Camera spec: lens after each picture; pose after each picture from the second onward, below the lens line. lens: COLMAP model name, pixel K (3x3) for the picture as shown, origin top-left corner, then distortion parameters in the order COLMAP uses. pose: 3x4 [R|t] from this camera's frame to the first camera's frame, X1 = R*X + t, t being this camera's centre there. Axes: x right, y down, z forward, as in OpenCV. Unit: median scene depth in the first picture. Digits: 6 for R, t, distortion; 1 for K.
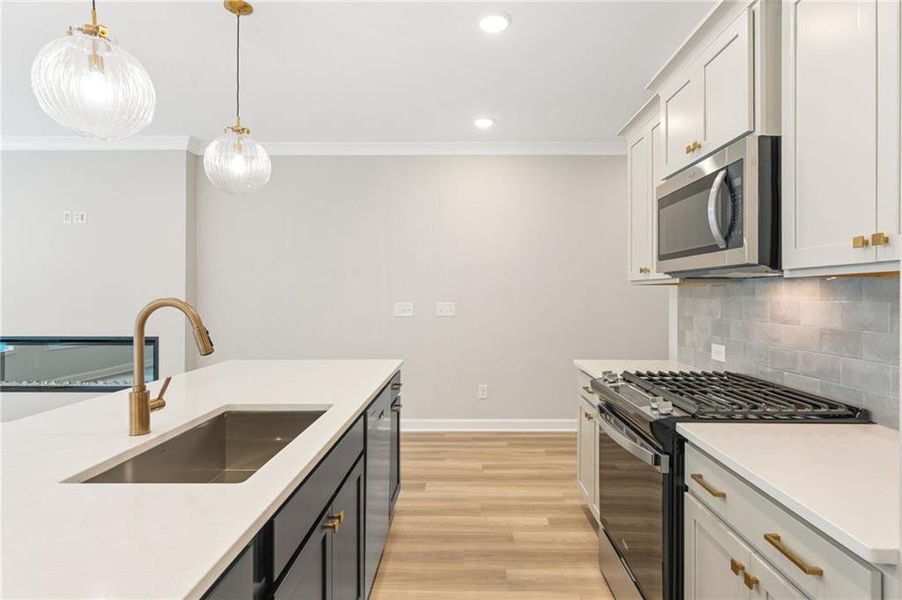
lens RADIAL K [[485.4, 0, 460.5], [0, 485.4, 296.6], [0, 0, 1]] dist [-0.001244, 0.000729]
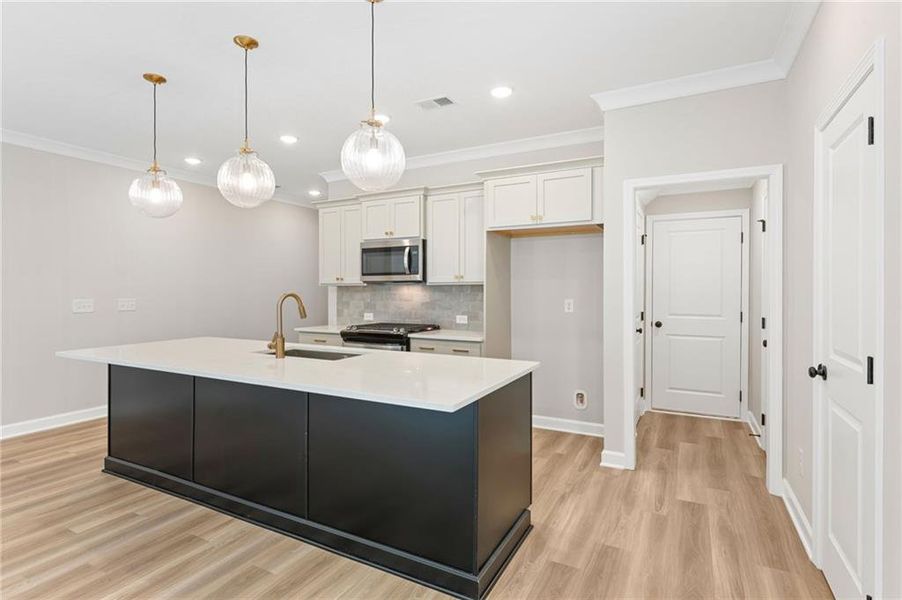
lens RADIAL K [[445.0, 0, 450.4], [0, 445.0, 293.1], [0, 0, 1]] dist [-0.006911, 0.001266]
pose [[0.457310, -0.004797, 0.889294, -1.150026], [0.007184, 0.999973, 0.001700, 0.006253], [-0.889278, 0.005611, 0.457332, -0.286808]]
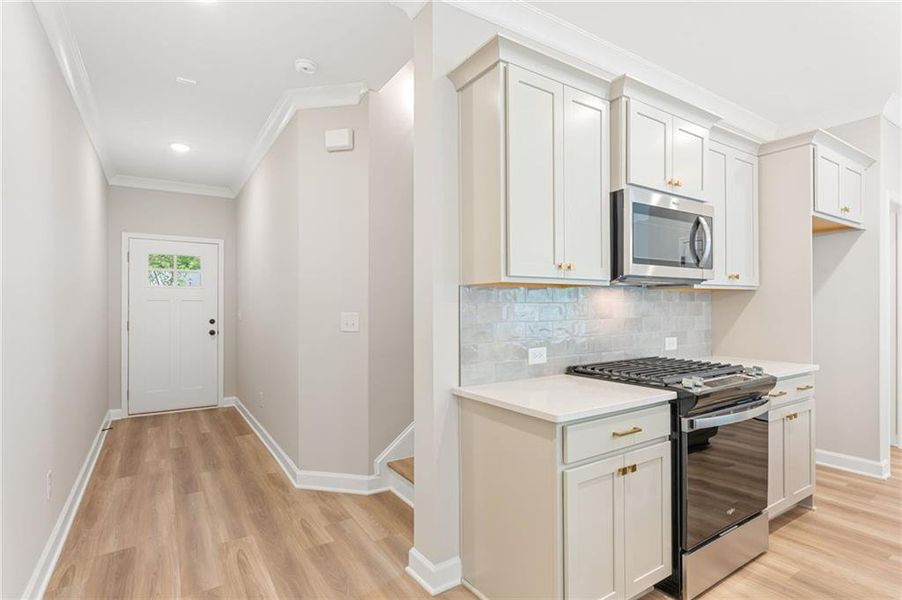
lens RADIAL K [[445.0, 0, 454.8], [0, 445.0, 308.1], [0, 0, 1]] dist [-0.006911, 0.001266]
pose [[-0.547381, -0.003275, 0.836877, -0.149555], [0.010140, 0.999893, 0.010545, 0.005439], [-0.836822, 0.014258, -0.547289, 1.677139]]
